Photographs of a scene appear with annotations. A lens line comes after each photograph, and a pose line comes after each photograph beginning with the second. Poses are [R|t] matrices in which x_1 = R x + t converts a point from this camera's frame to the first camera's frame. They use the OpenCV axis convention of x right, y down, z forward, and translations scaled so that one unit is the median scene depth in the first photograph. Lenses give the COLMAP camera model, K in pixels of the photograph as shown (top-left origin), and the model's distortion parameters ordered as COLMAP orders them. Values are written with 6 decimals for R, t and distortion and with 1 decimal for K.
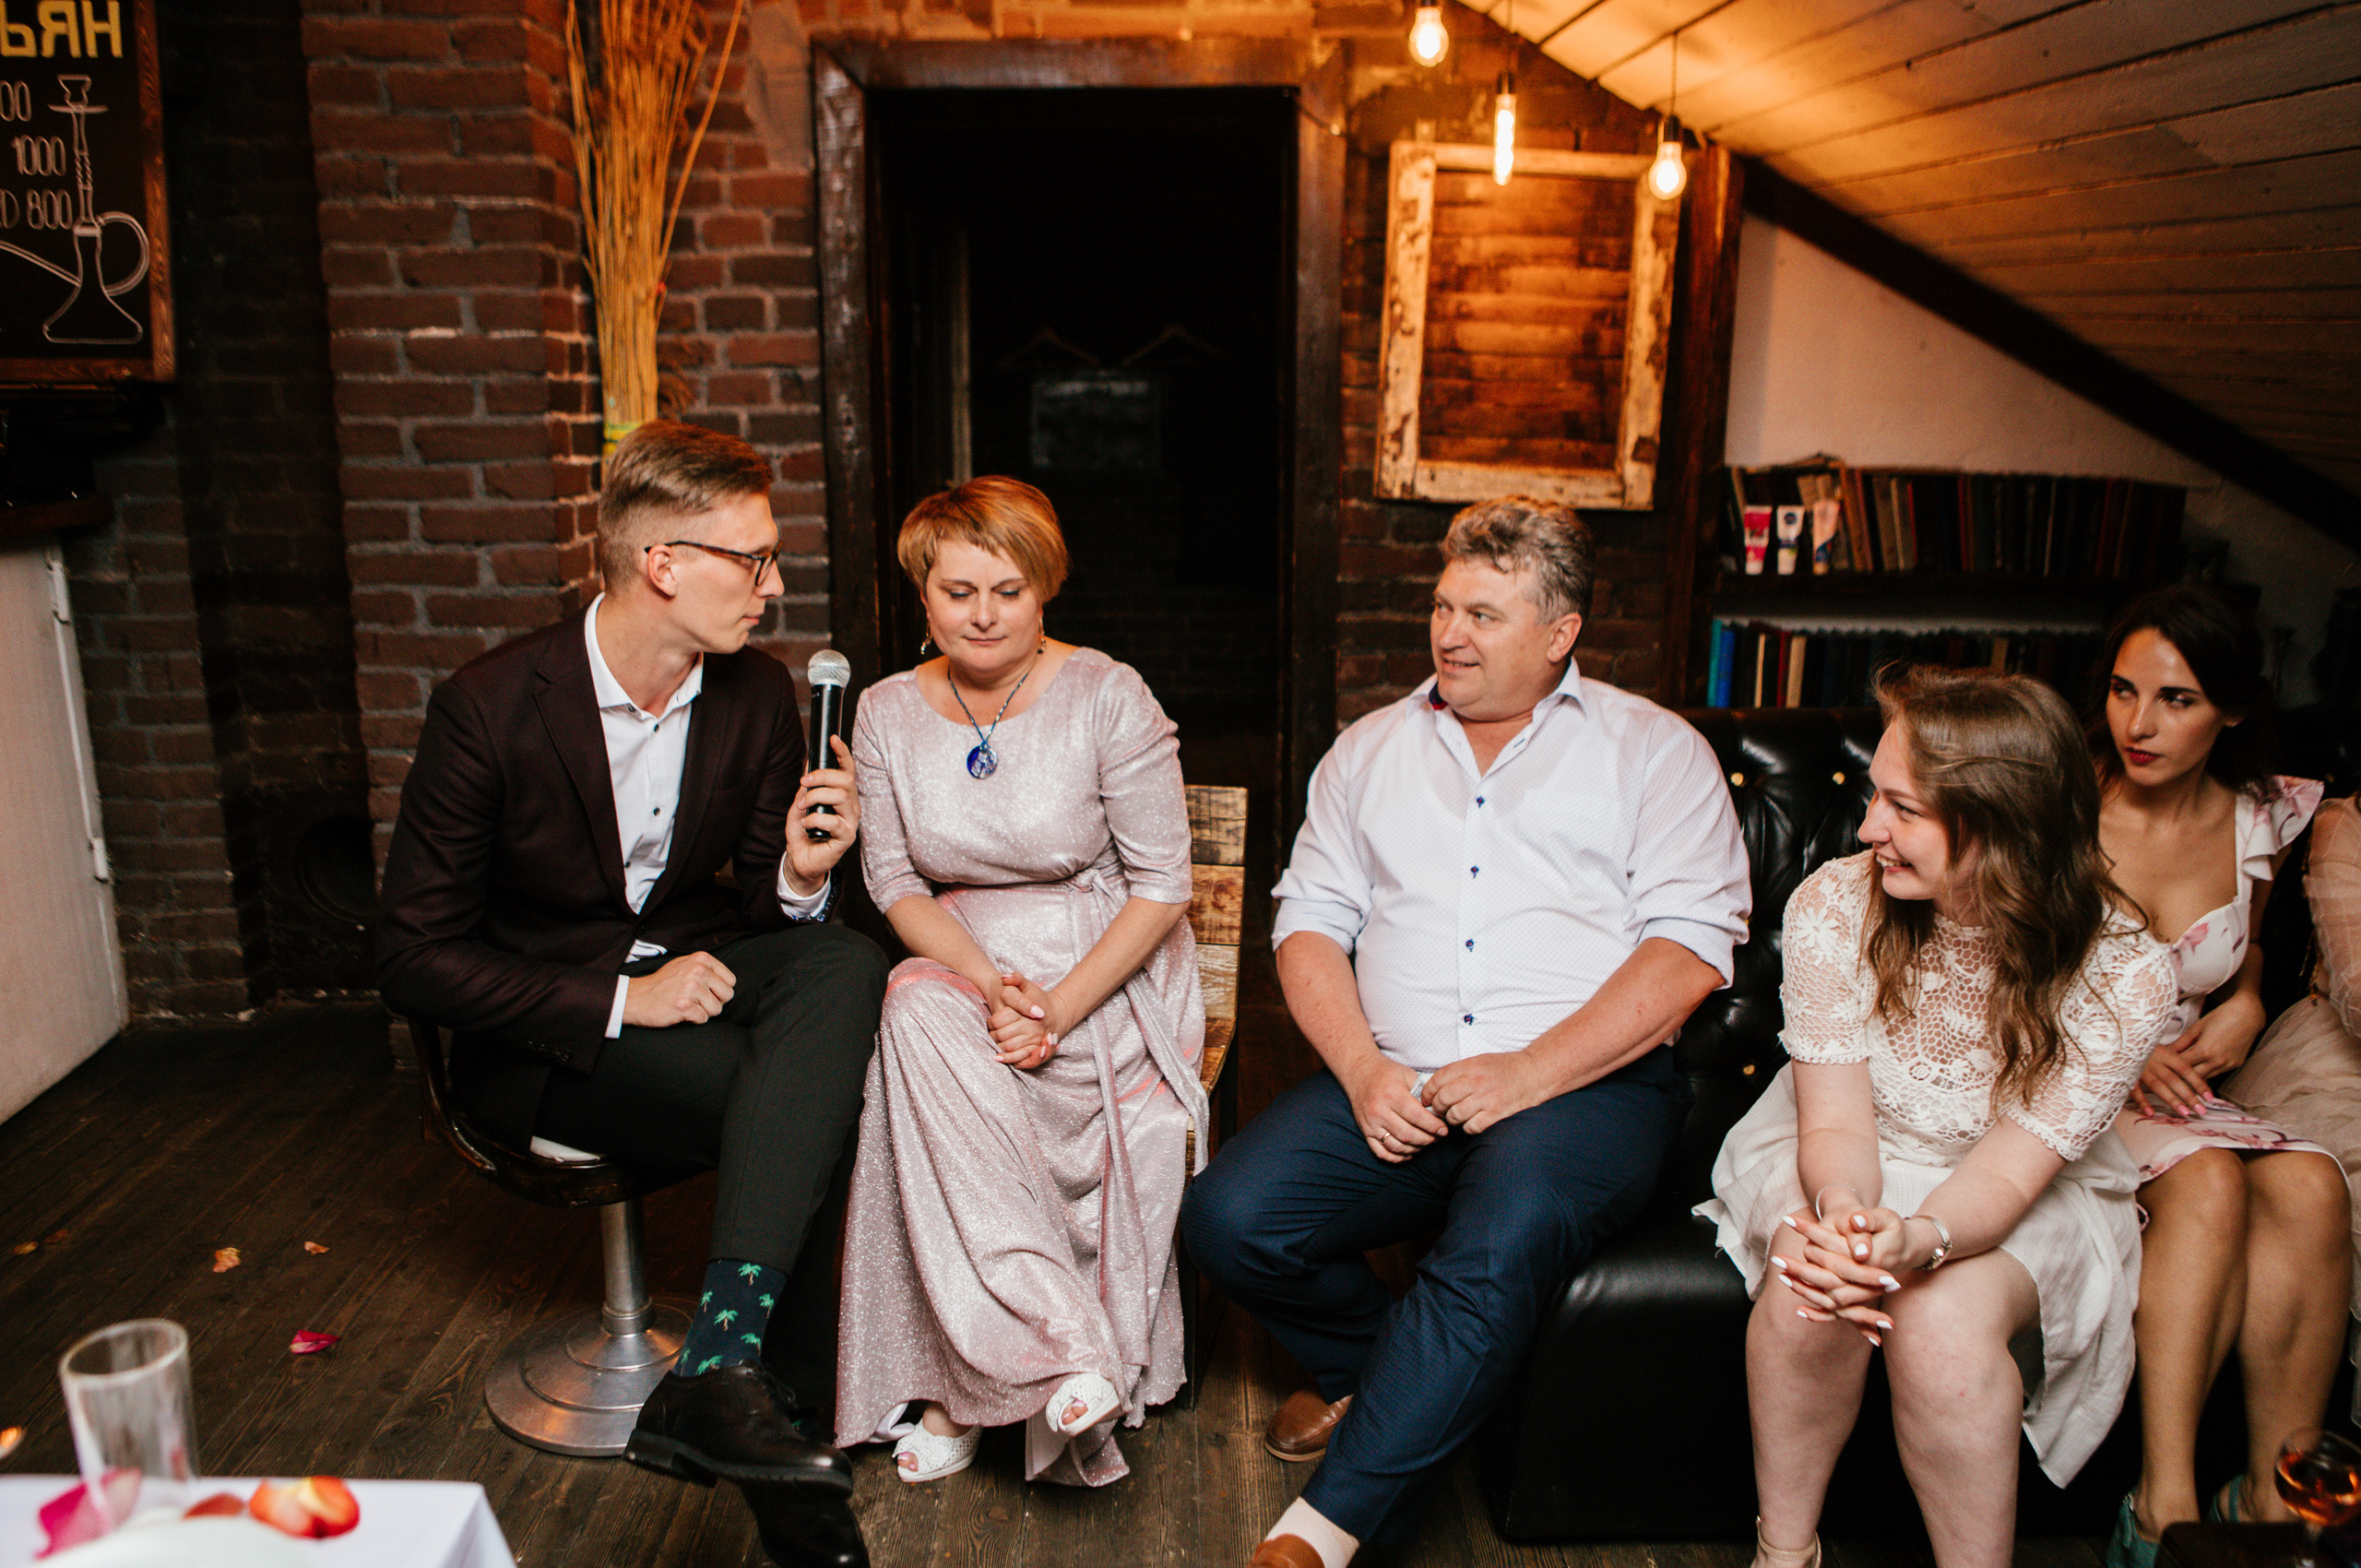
lens RADIAL K [[1789.7, 0, 1183.1], [0, 1789.7, 772.1], [0, 0, 1]] dist [-0.089221, 0.083004]
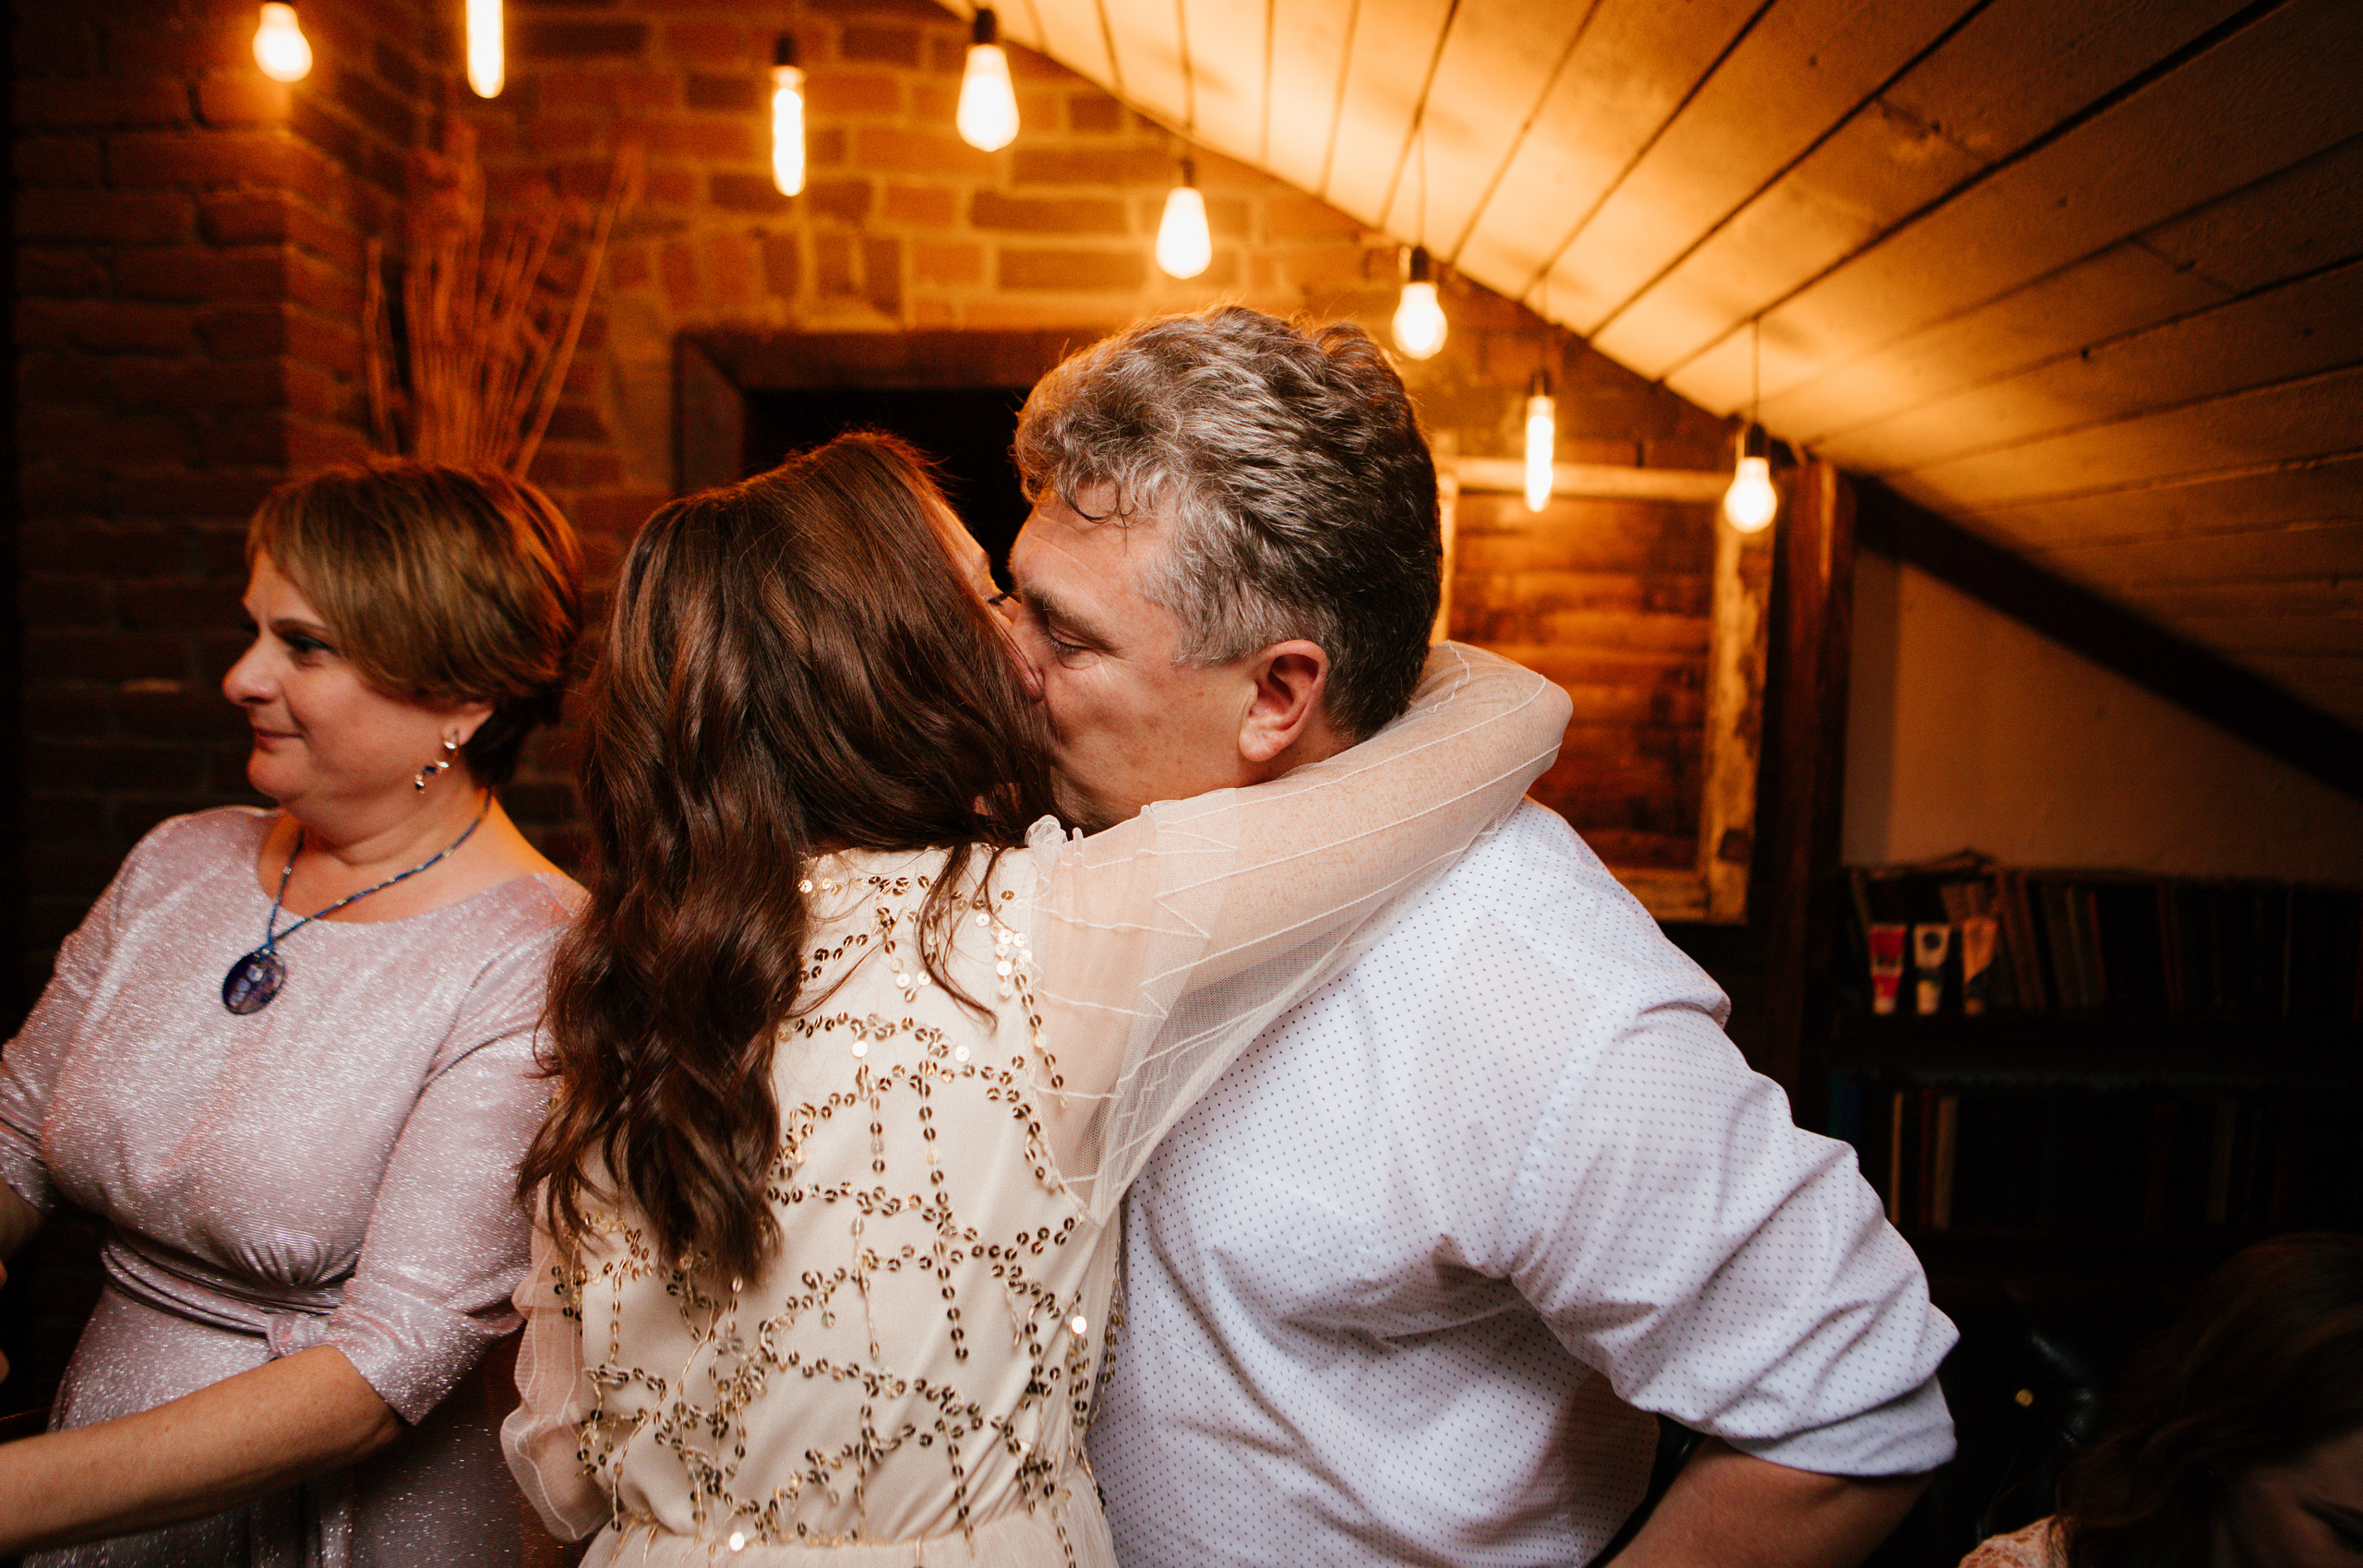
lens RADIAL K [[1791.0, 0, 1208.3], [0, 1791.0, 765.7], [0, 0, 1]] dist [-0.089221, 0.083004]
pose [[0.998408, 0.013677, -0.054715, 0.076697], [-0.022594, 0.985894, -0.165840, -0.085586], [0.051675, 0.166813, 0.984634, 0.233883]]
